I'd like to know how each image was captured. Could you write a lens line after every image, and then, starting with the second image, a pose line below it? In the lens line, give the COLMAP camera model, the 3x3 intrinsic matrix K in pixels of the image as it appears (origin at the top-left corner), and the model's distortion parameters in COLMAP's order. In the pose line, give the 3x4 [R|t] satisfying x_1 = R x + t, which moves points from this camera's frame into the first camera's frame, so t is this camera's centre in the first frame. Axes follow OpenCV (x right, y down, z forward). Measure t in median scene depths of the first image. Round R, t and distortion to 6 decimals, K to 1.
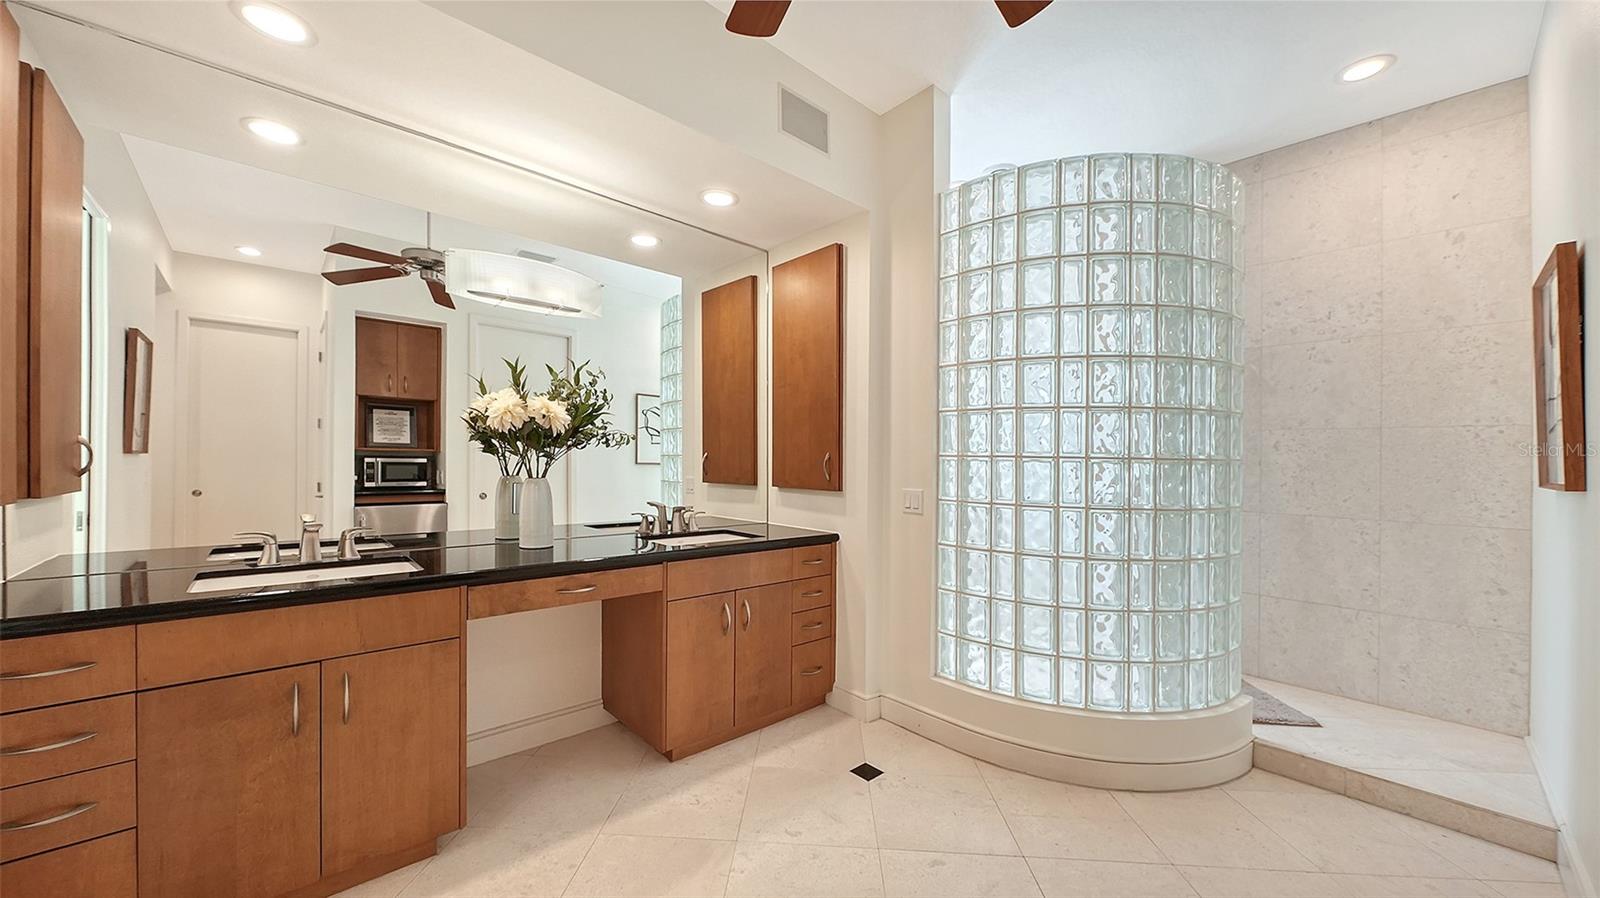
lens RADIAL K [[567.0, 0, 804.1], [0, 567.0, 453.5], [0, 0, 1]] dist [-0.008161, -0.000339]
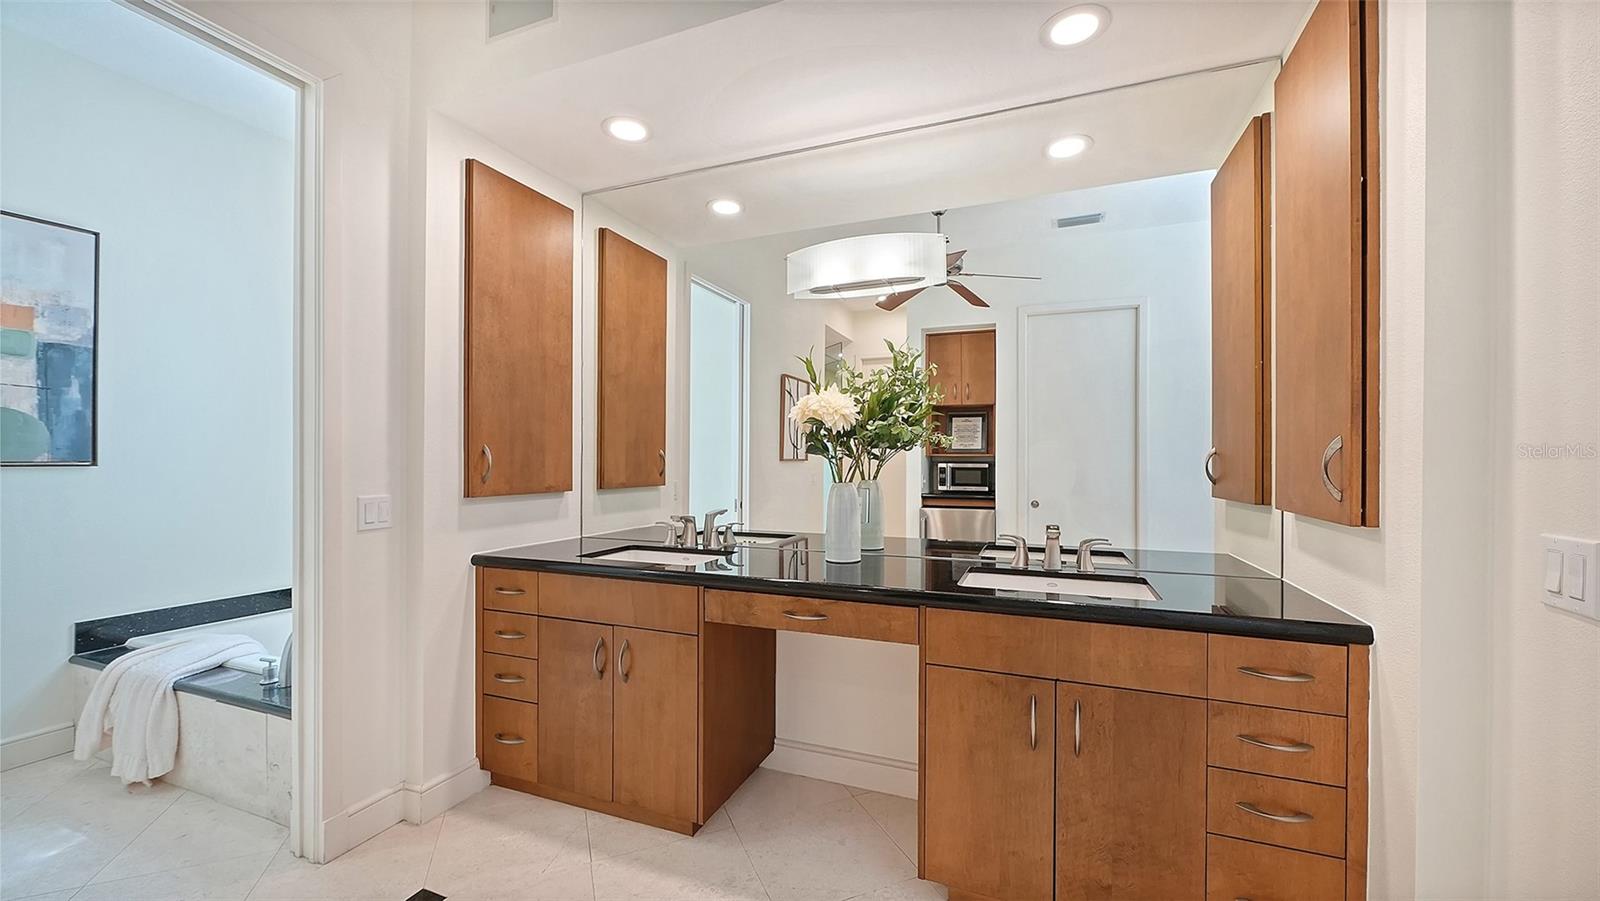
lens RADIAL K [[614.4, 0, 802.8], [0, 614.4, 462.0], [0, 0, 1]] dist [-0.013669, -0.000011]
pose [[0.432238, -0.013142, -0.901664, 0.253224], [0.016844, 0.999837, -0.006499, 0.012294], [0.901602, -0.012379, 0.432388, 0.373270]]
